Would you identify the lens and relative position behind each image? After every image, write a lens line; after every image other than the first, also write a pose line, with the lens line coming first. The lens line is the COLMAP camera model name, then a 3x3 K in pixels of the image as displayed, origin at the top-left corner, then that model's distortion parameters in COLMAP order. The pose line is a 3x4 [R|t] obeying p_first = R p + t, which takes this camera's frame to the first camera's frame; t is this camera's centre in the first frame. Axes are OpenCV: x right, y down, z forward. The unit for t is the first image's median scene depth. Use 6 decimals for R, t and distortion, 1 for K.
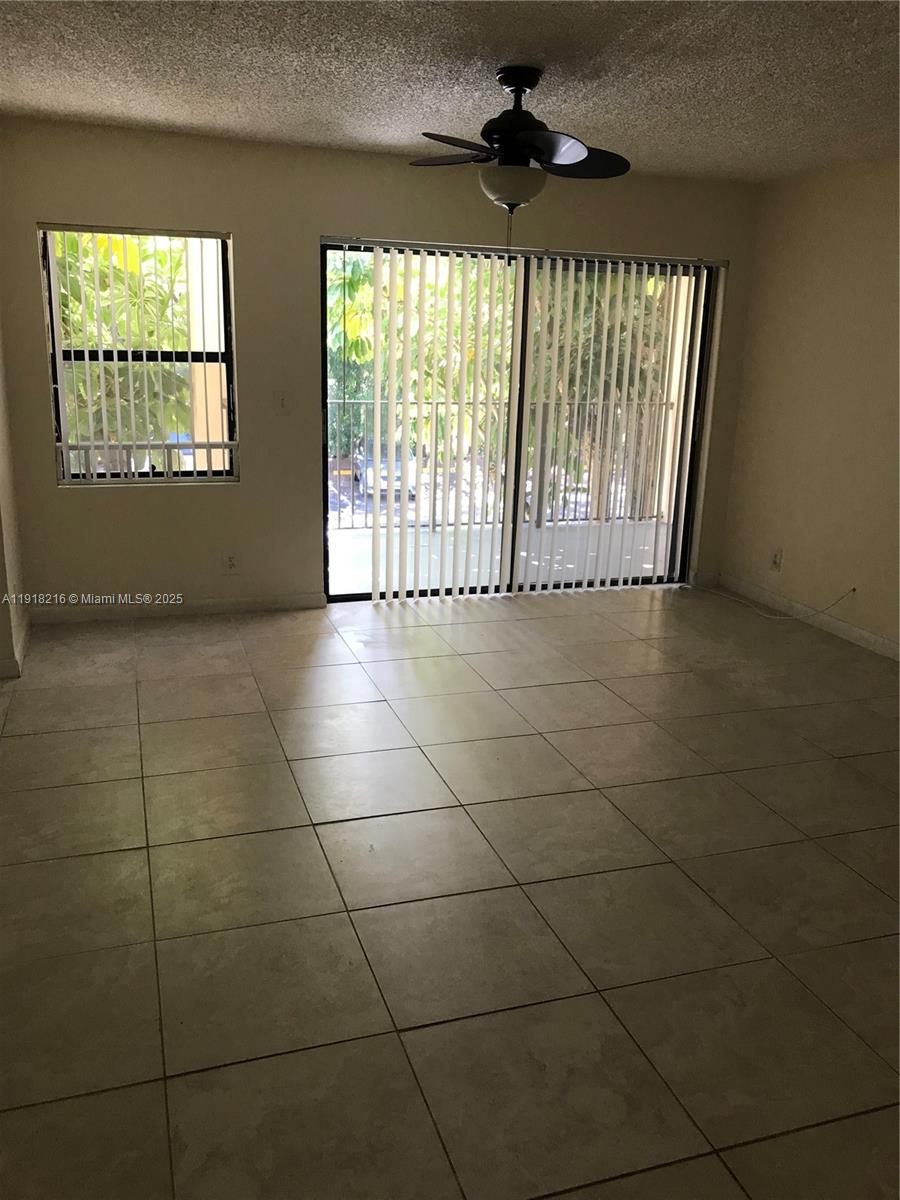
lens RADIAL K [[990.5, 0, 450.0], [0, 990.5, 600.0], [0, 0, 1]] dist [0.005917, 0.000033]
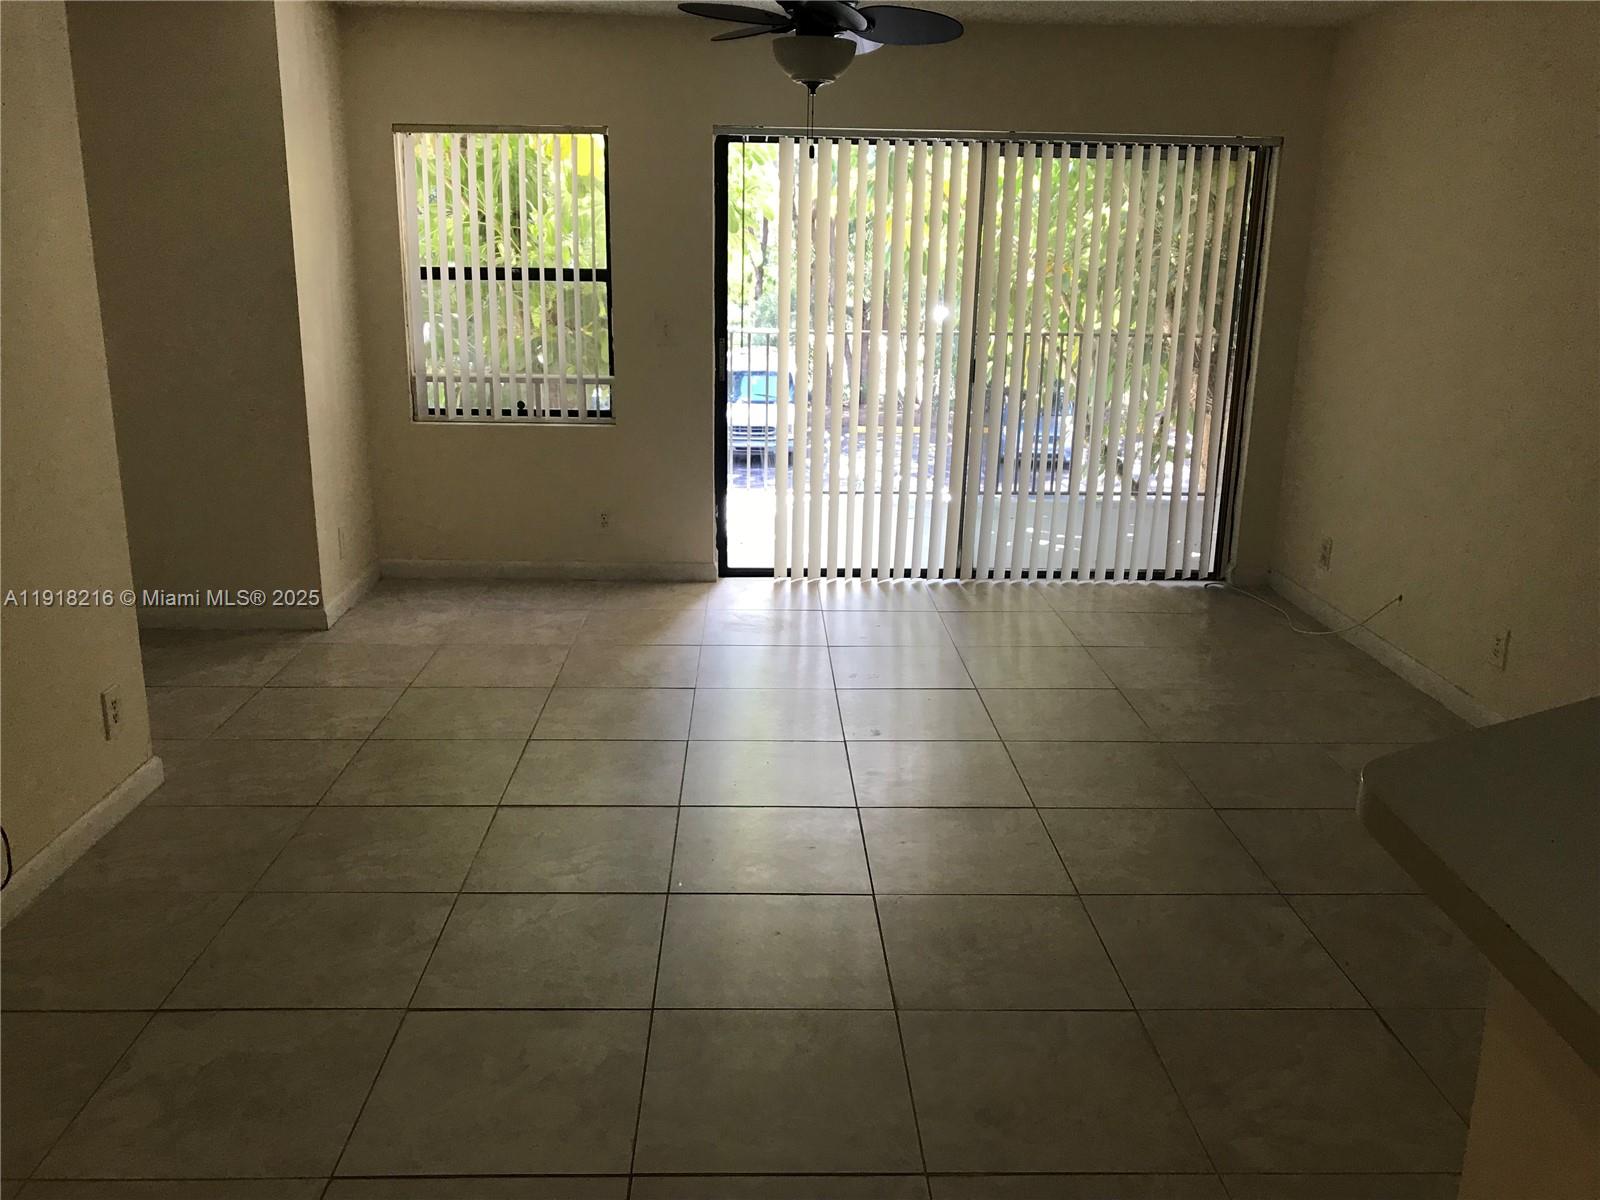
lens RADIAL K [[1320.7, 0, 801.0], [0, 1320.7, 623.5], [0, 0, 1]] dist [0.005917, 0.000033]
pose [[0.956242, 0.070158, -0.284040, 0.262537], [-0.065783, 0.997523, 0.024927, 0.010781], [0.285085, -0.005152, 0.958488, -0.027207]]
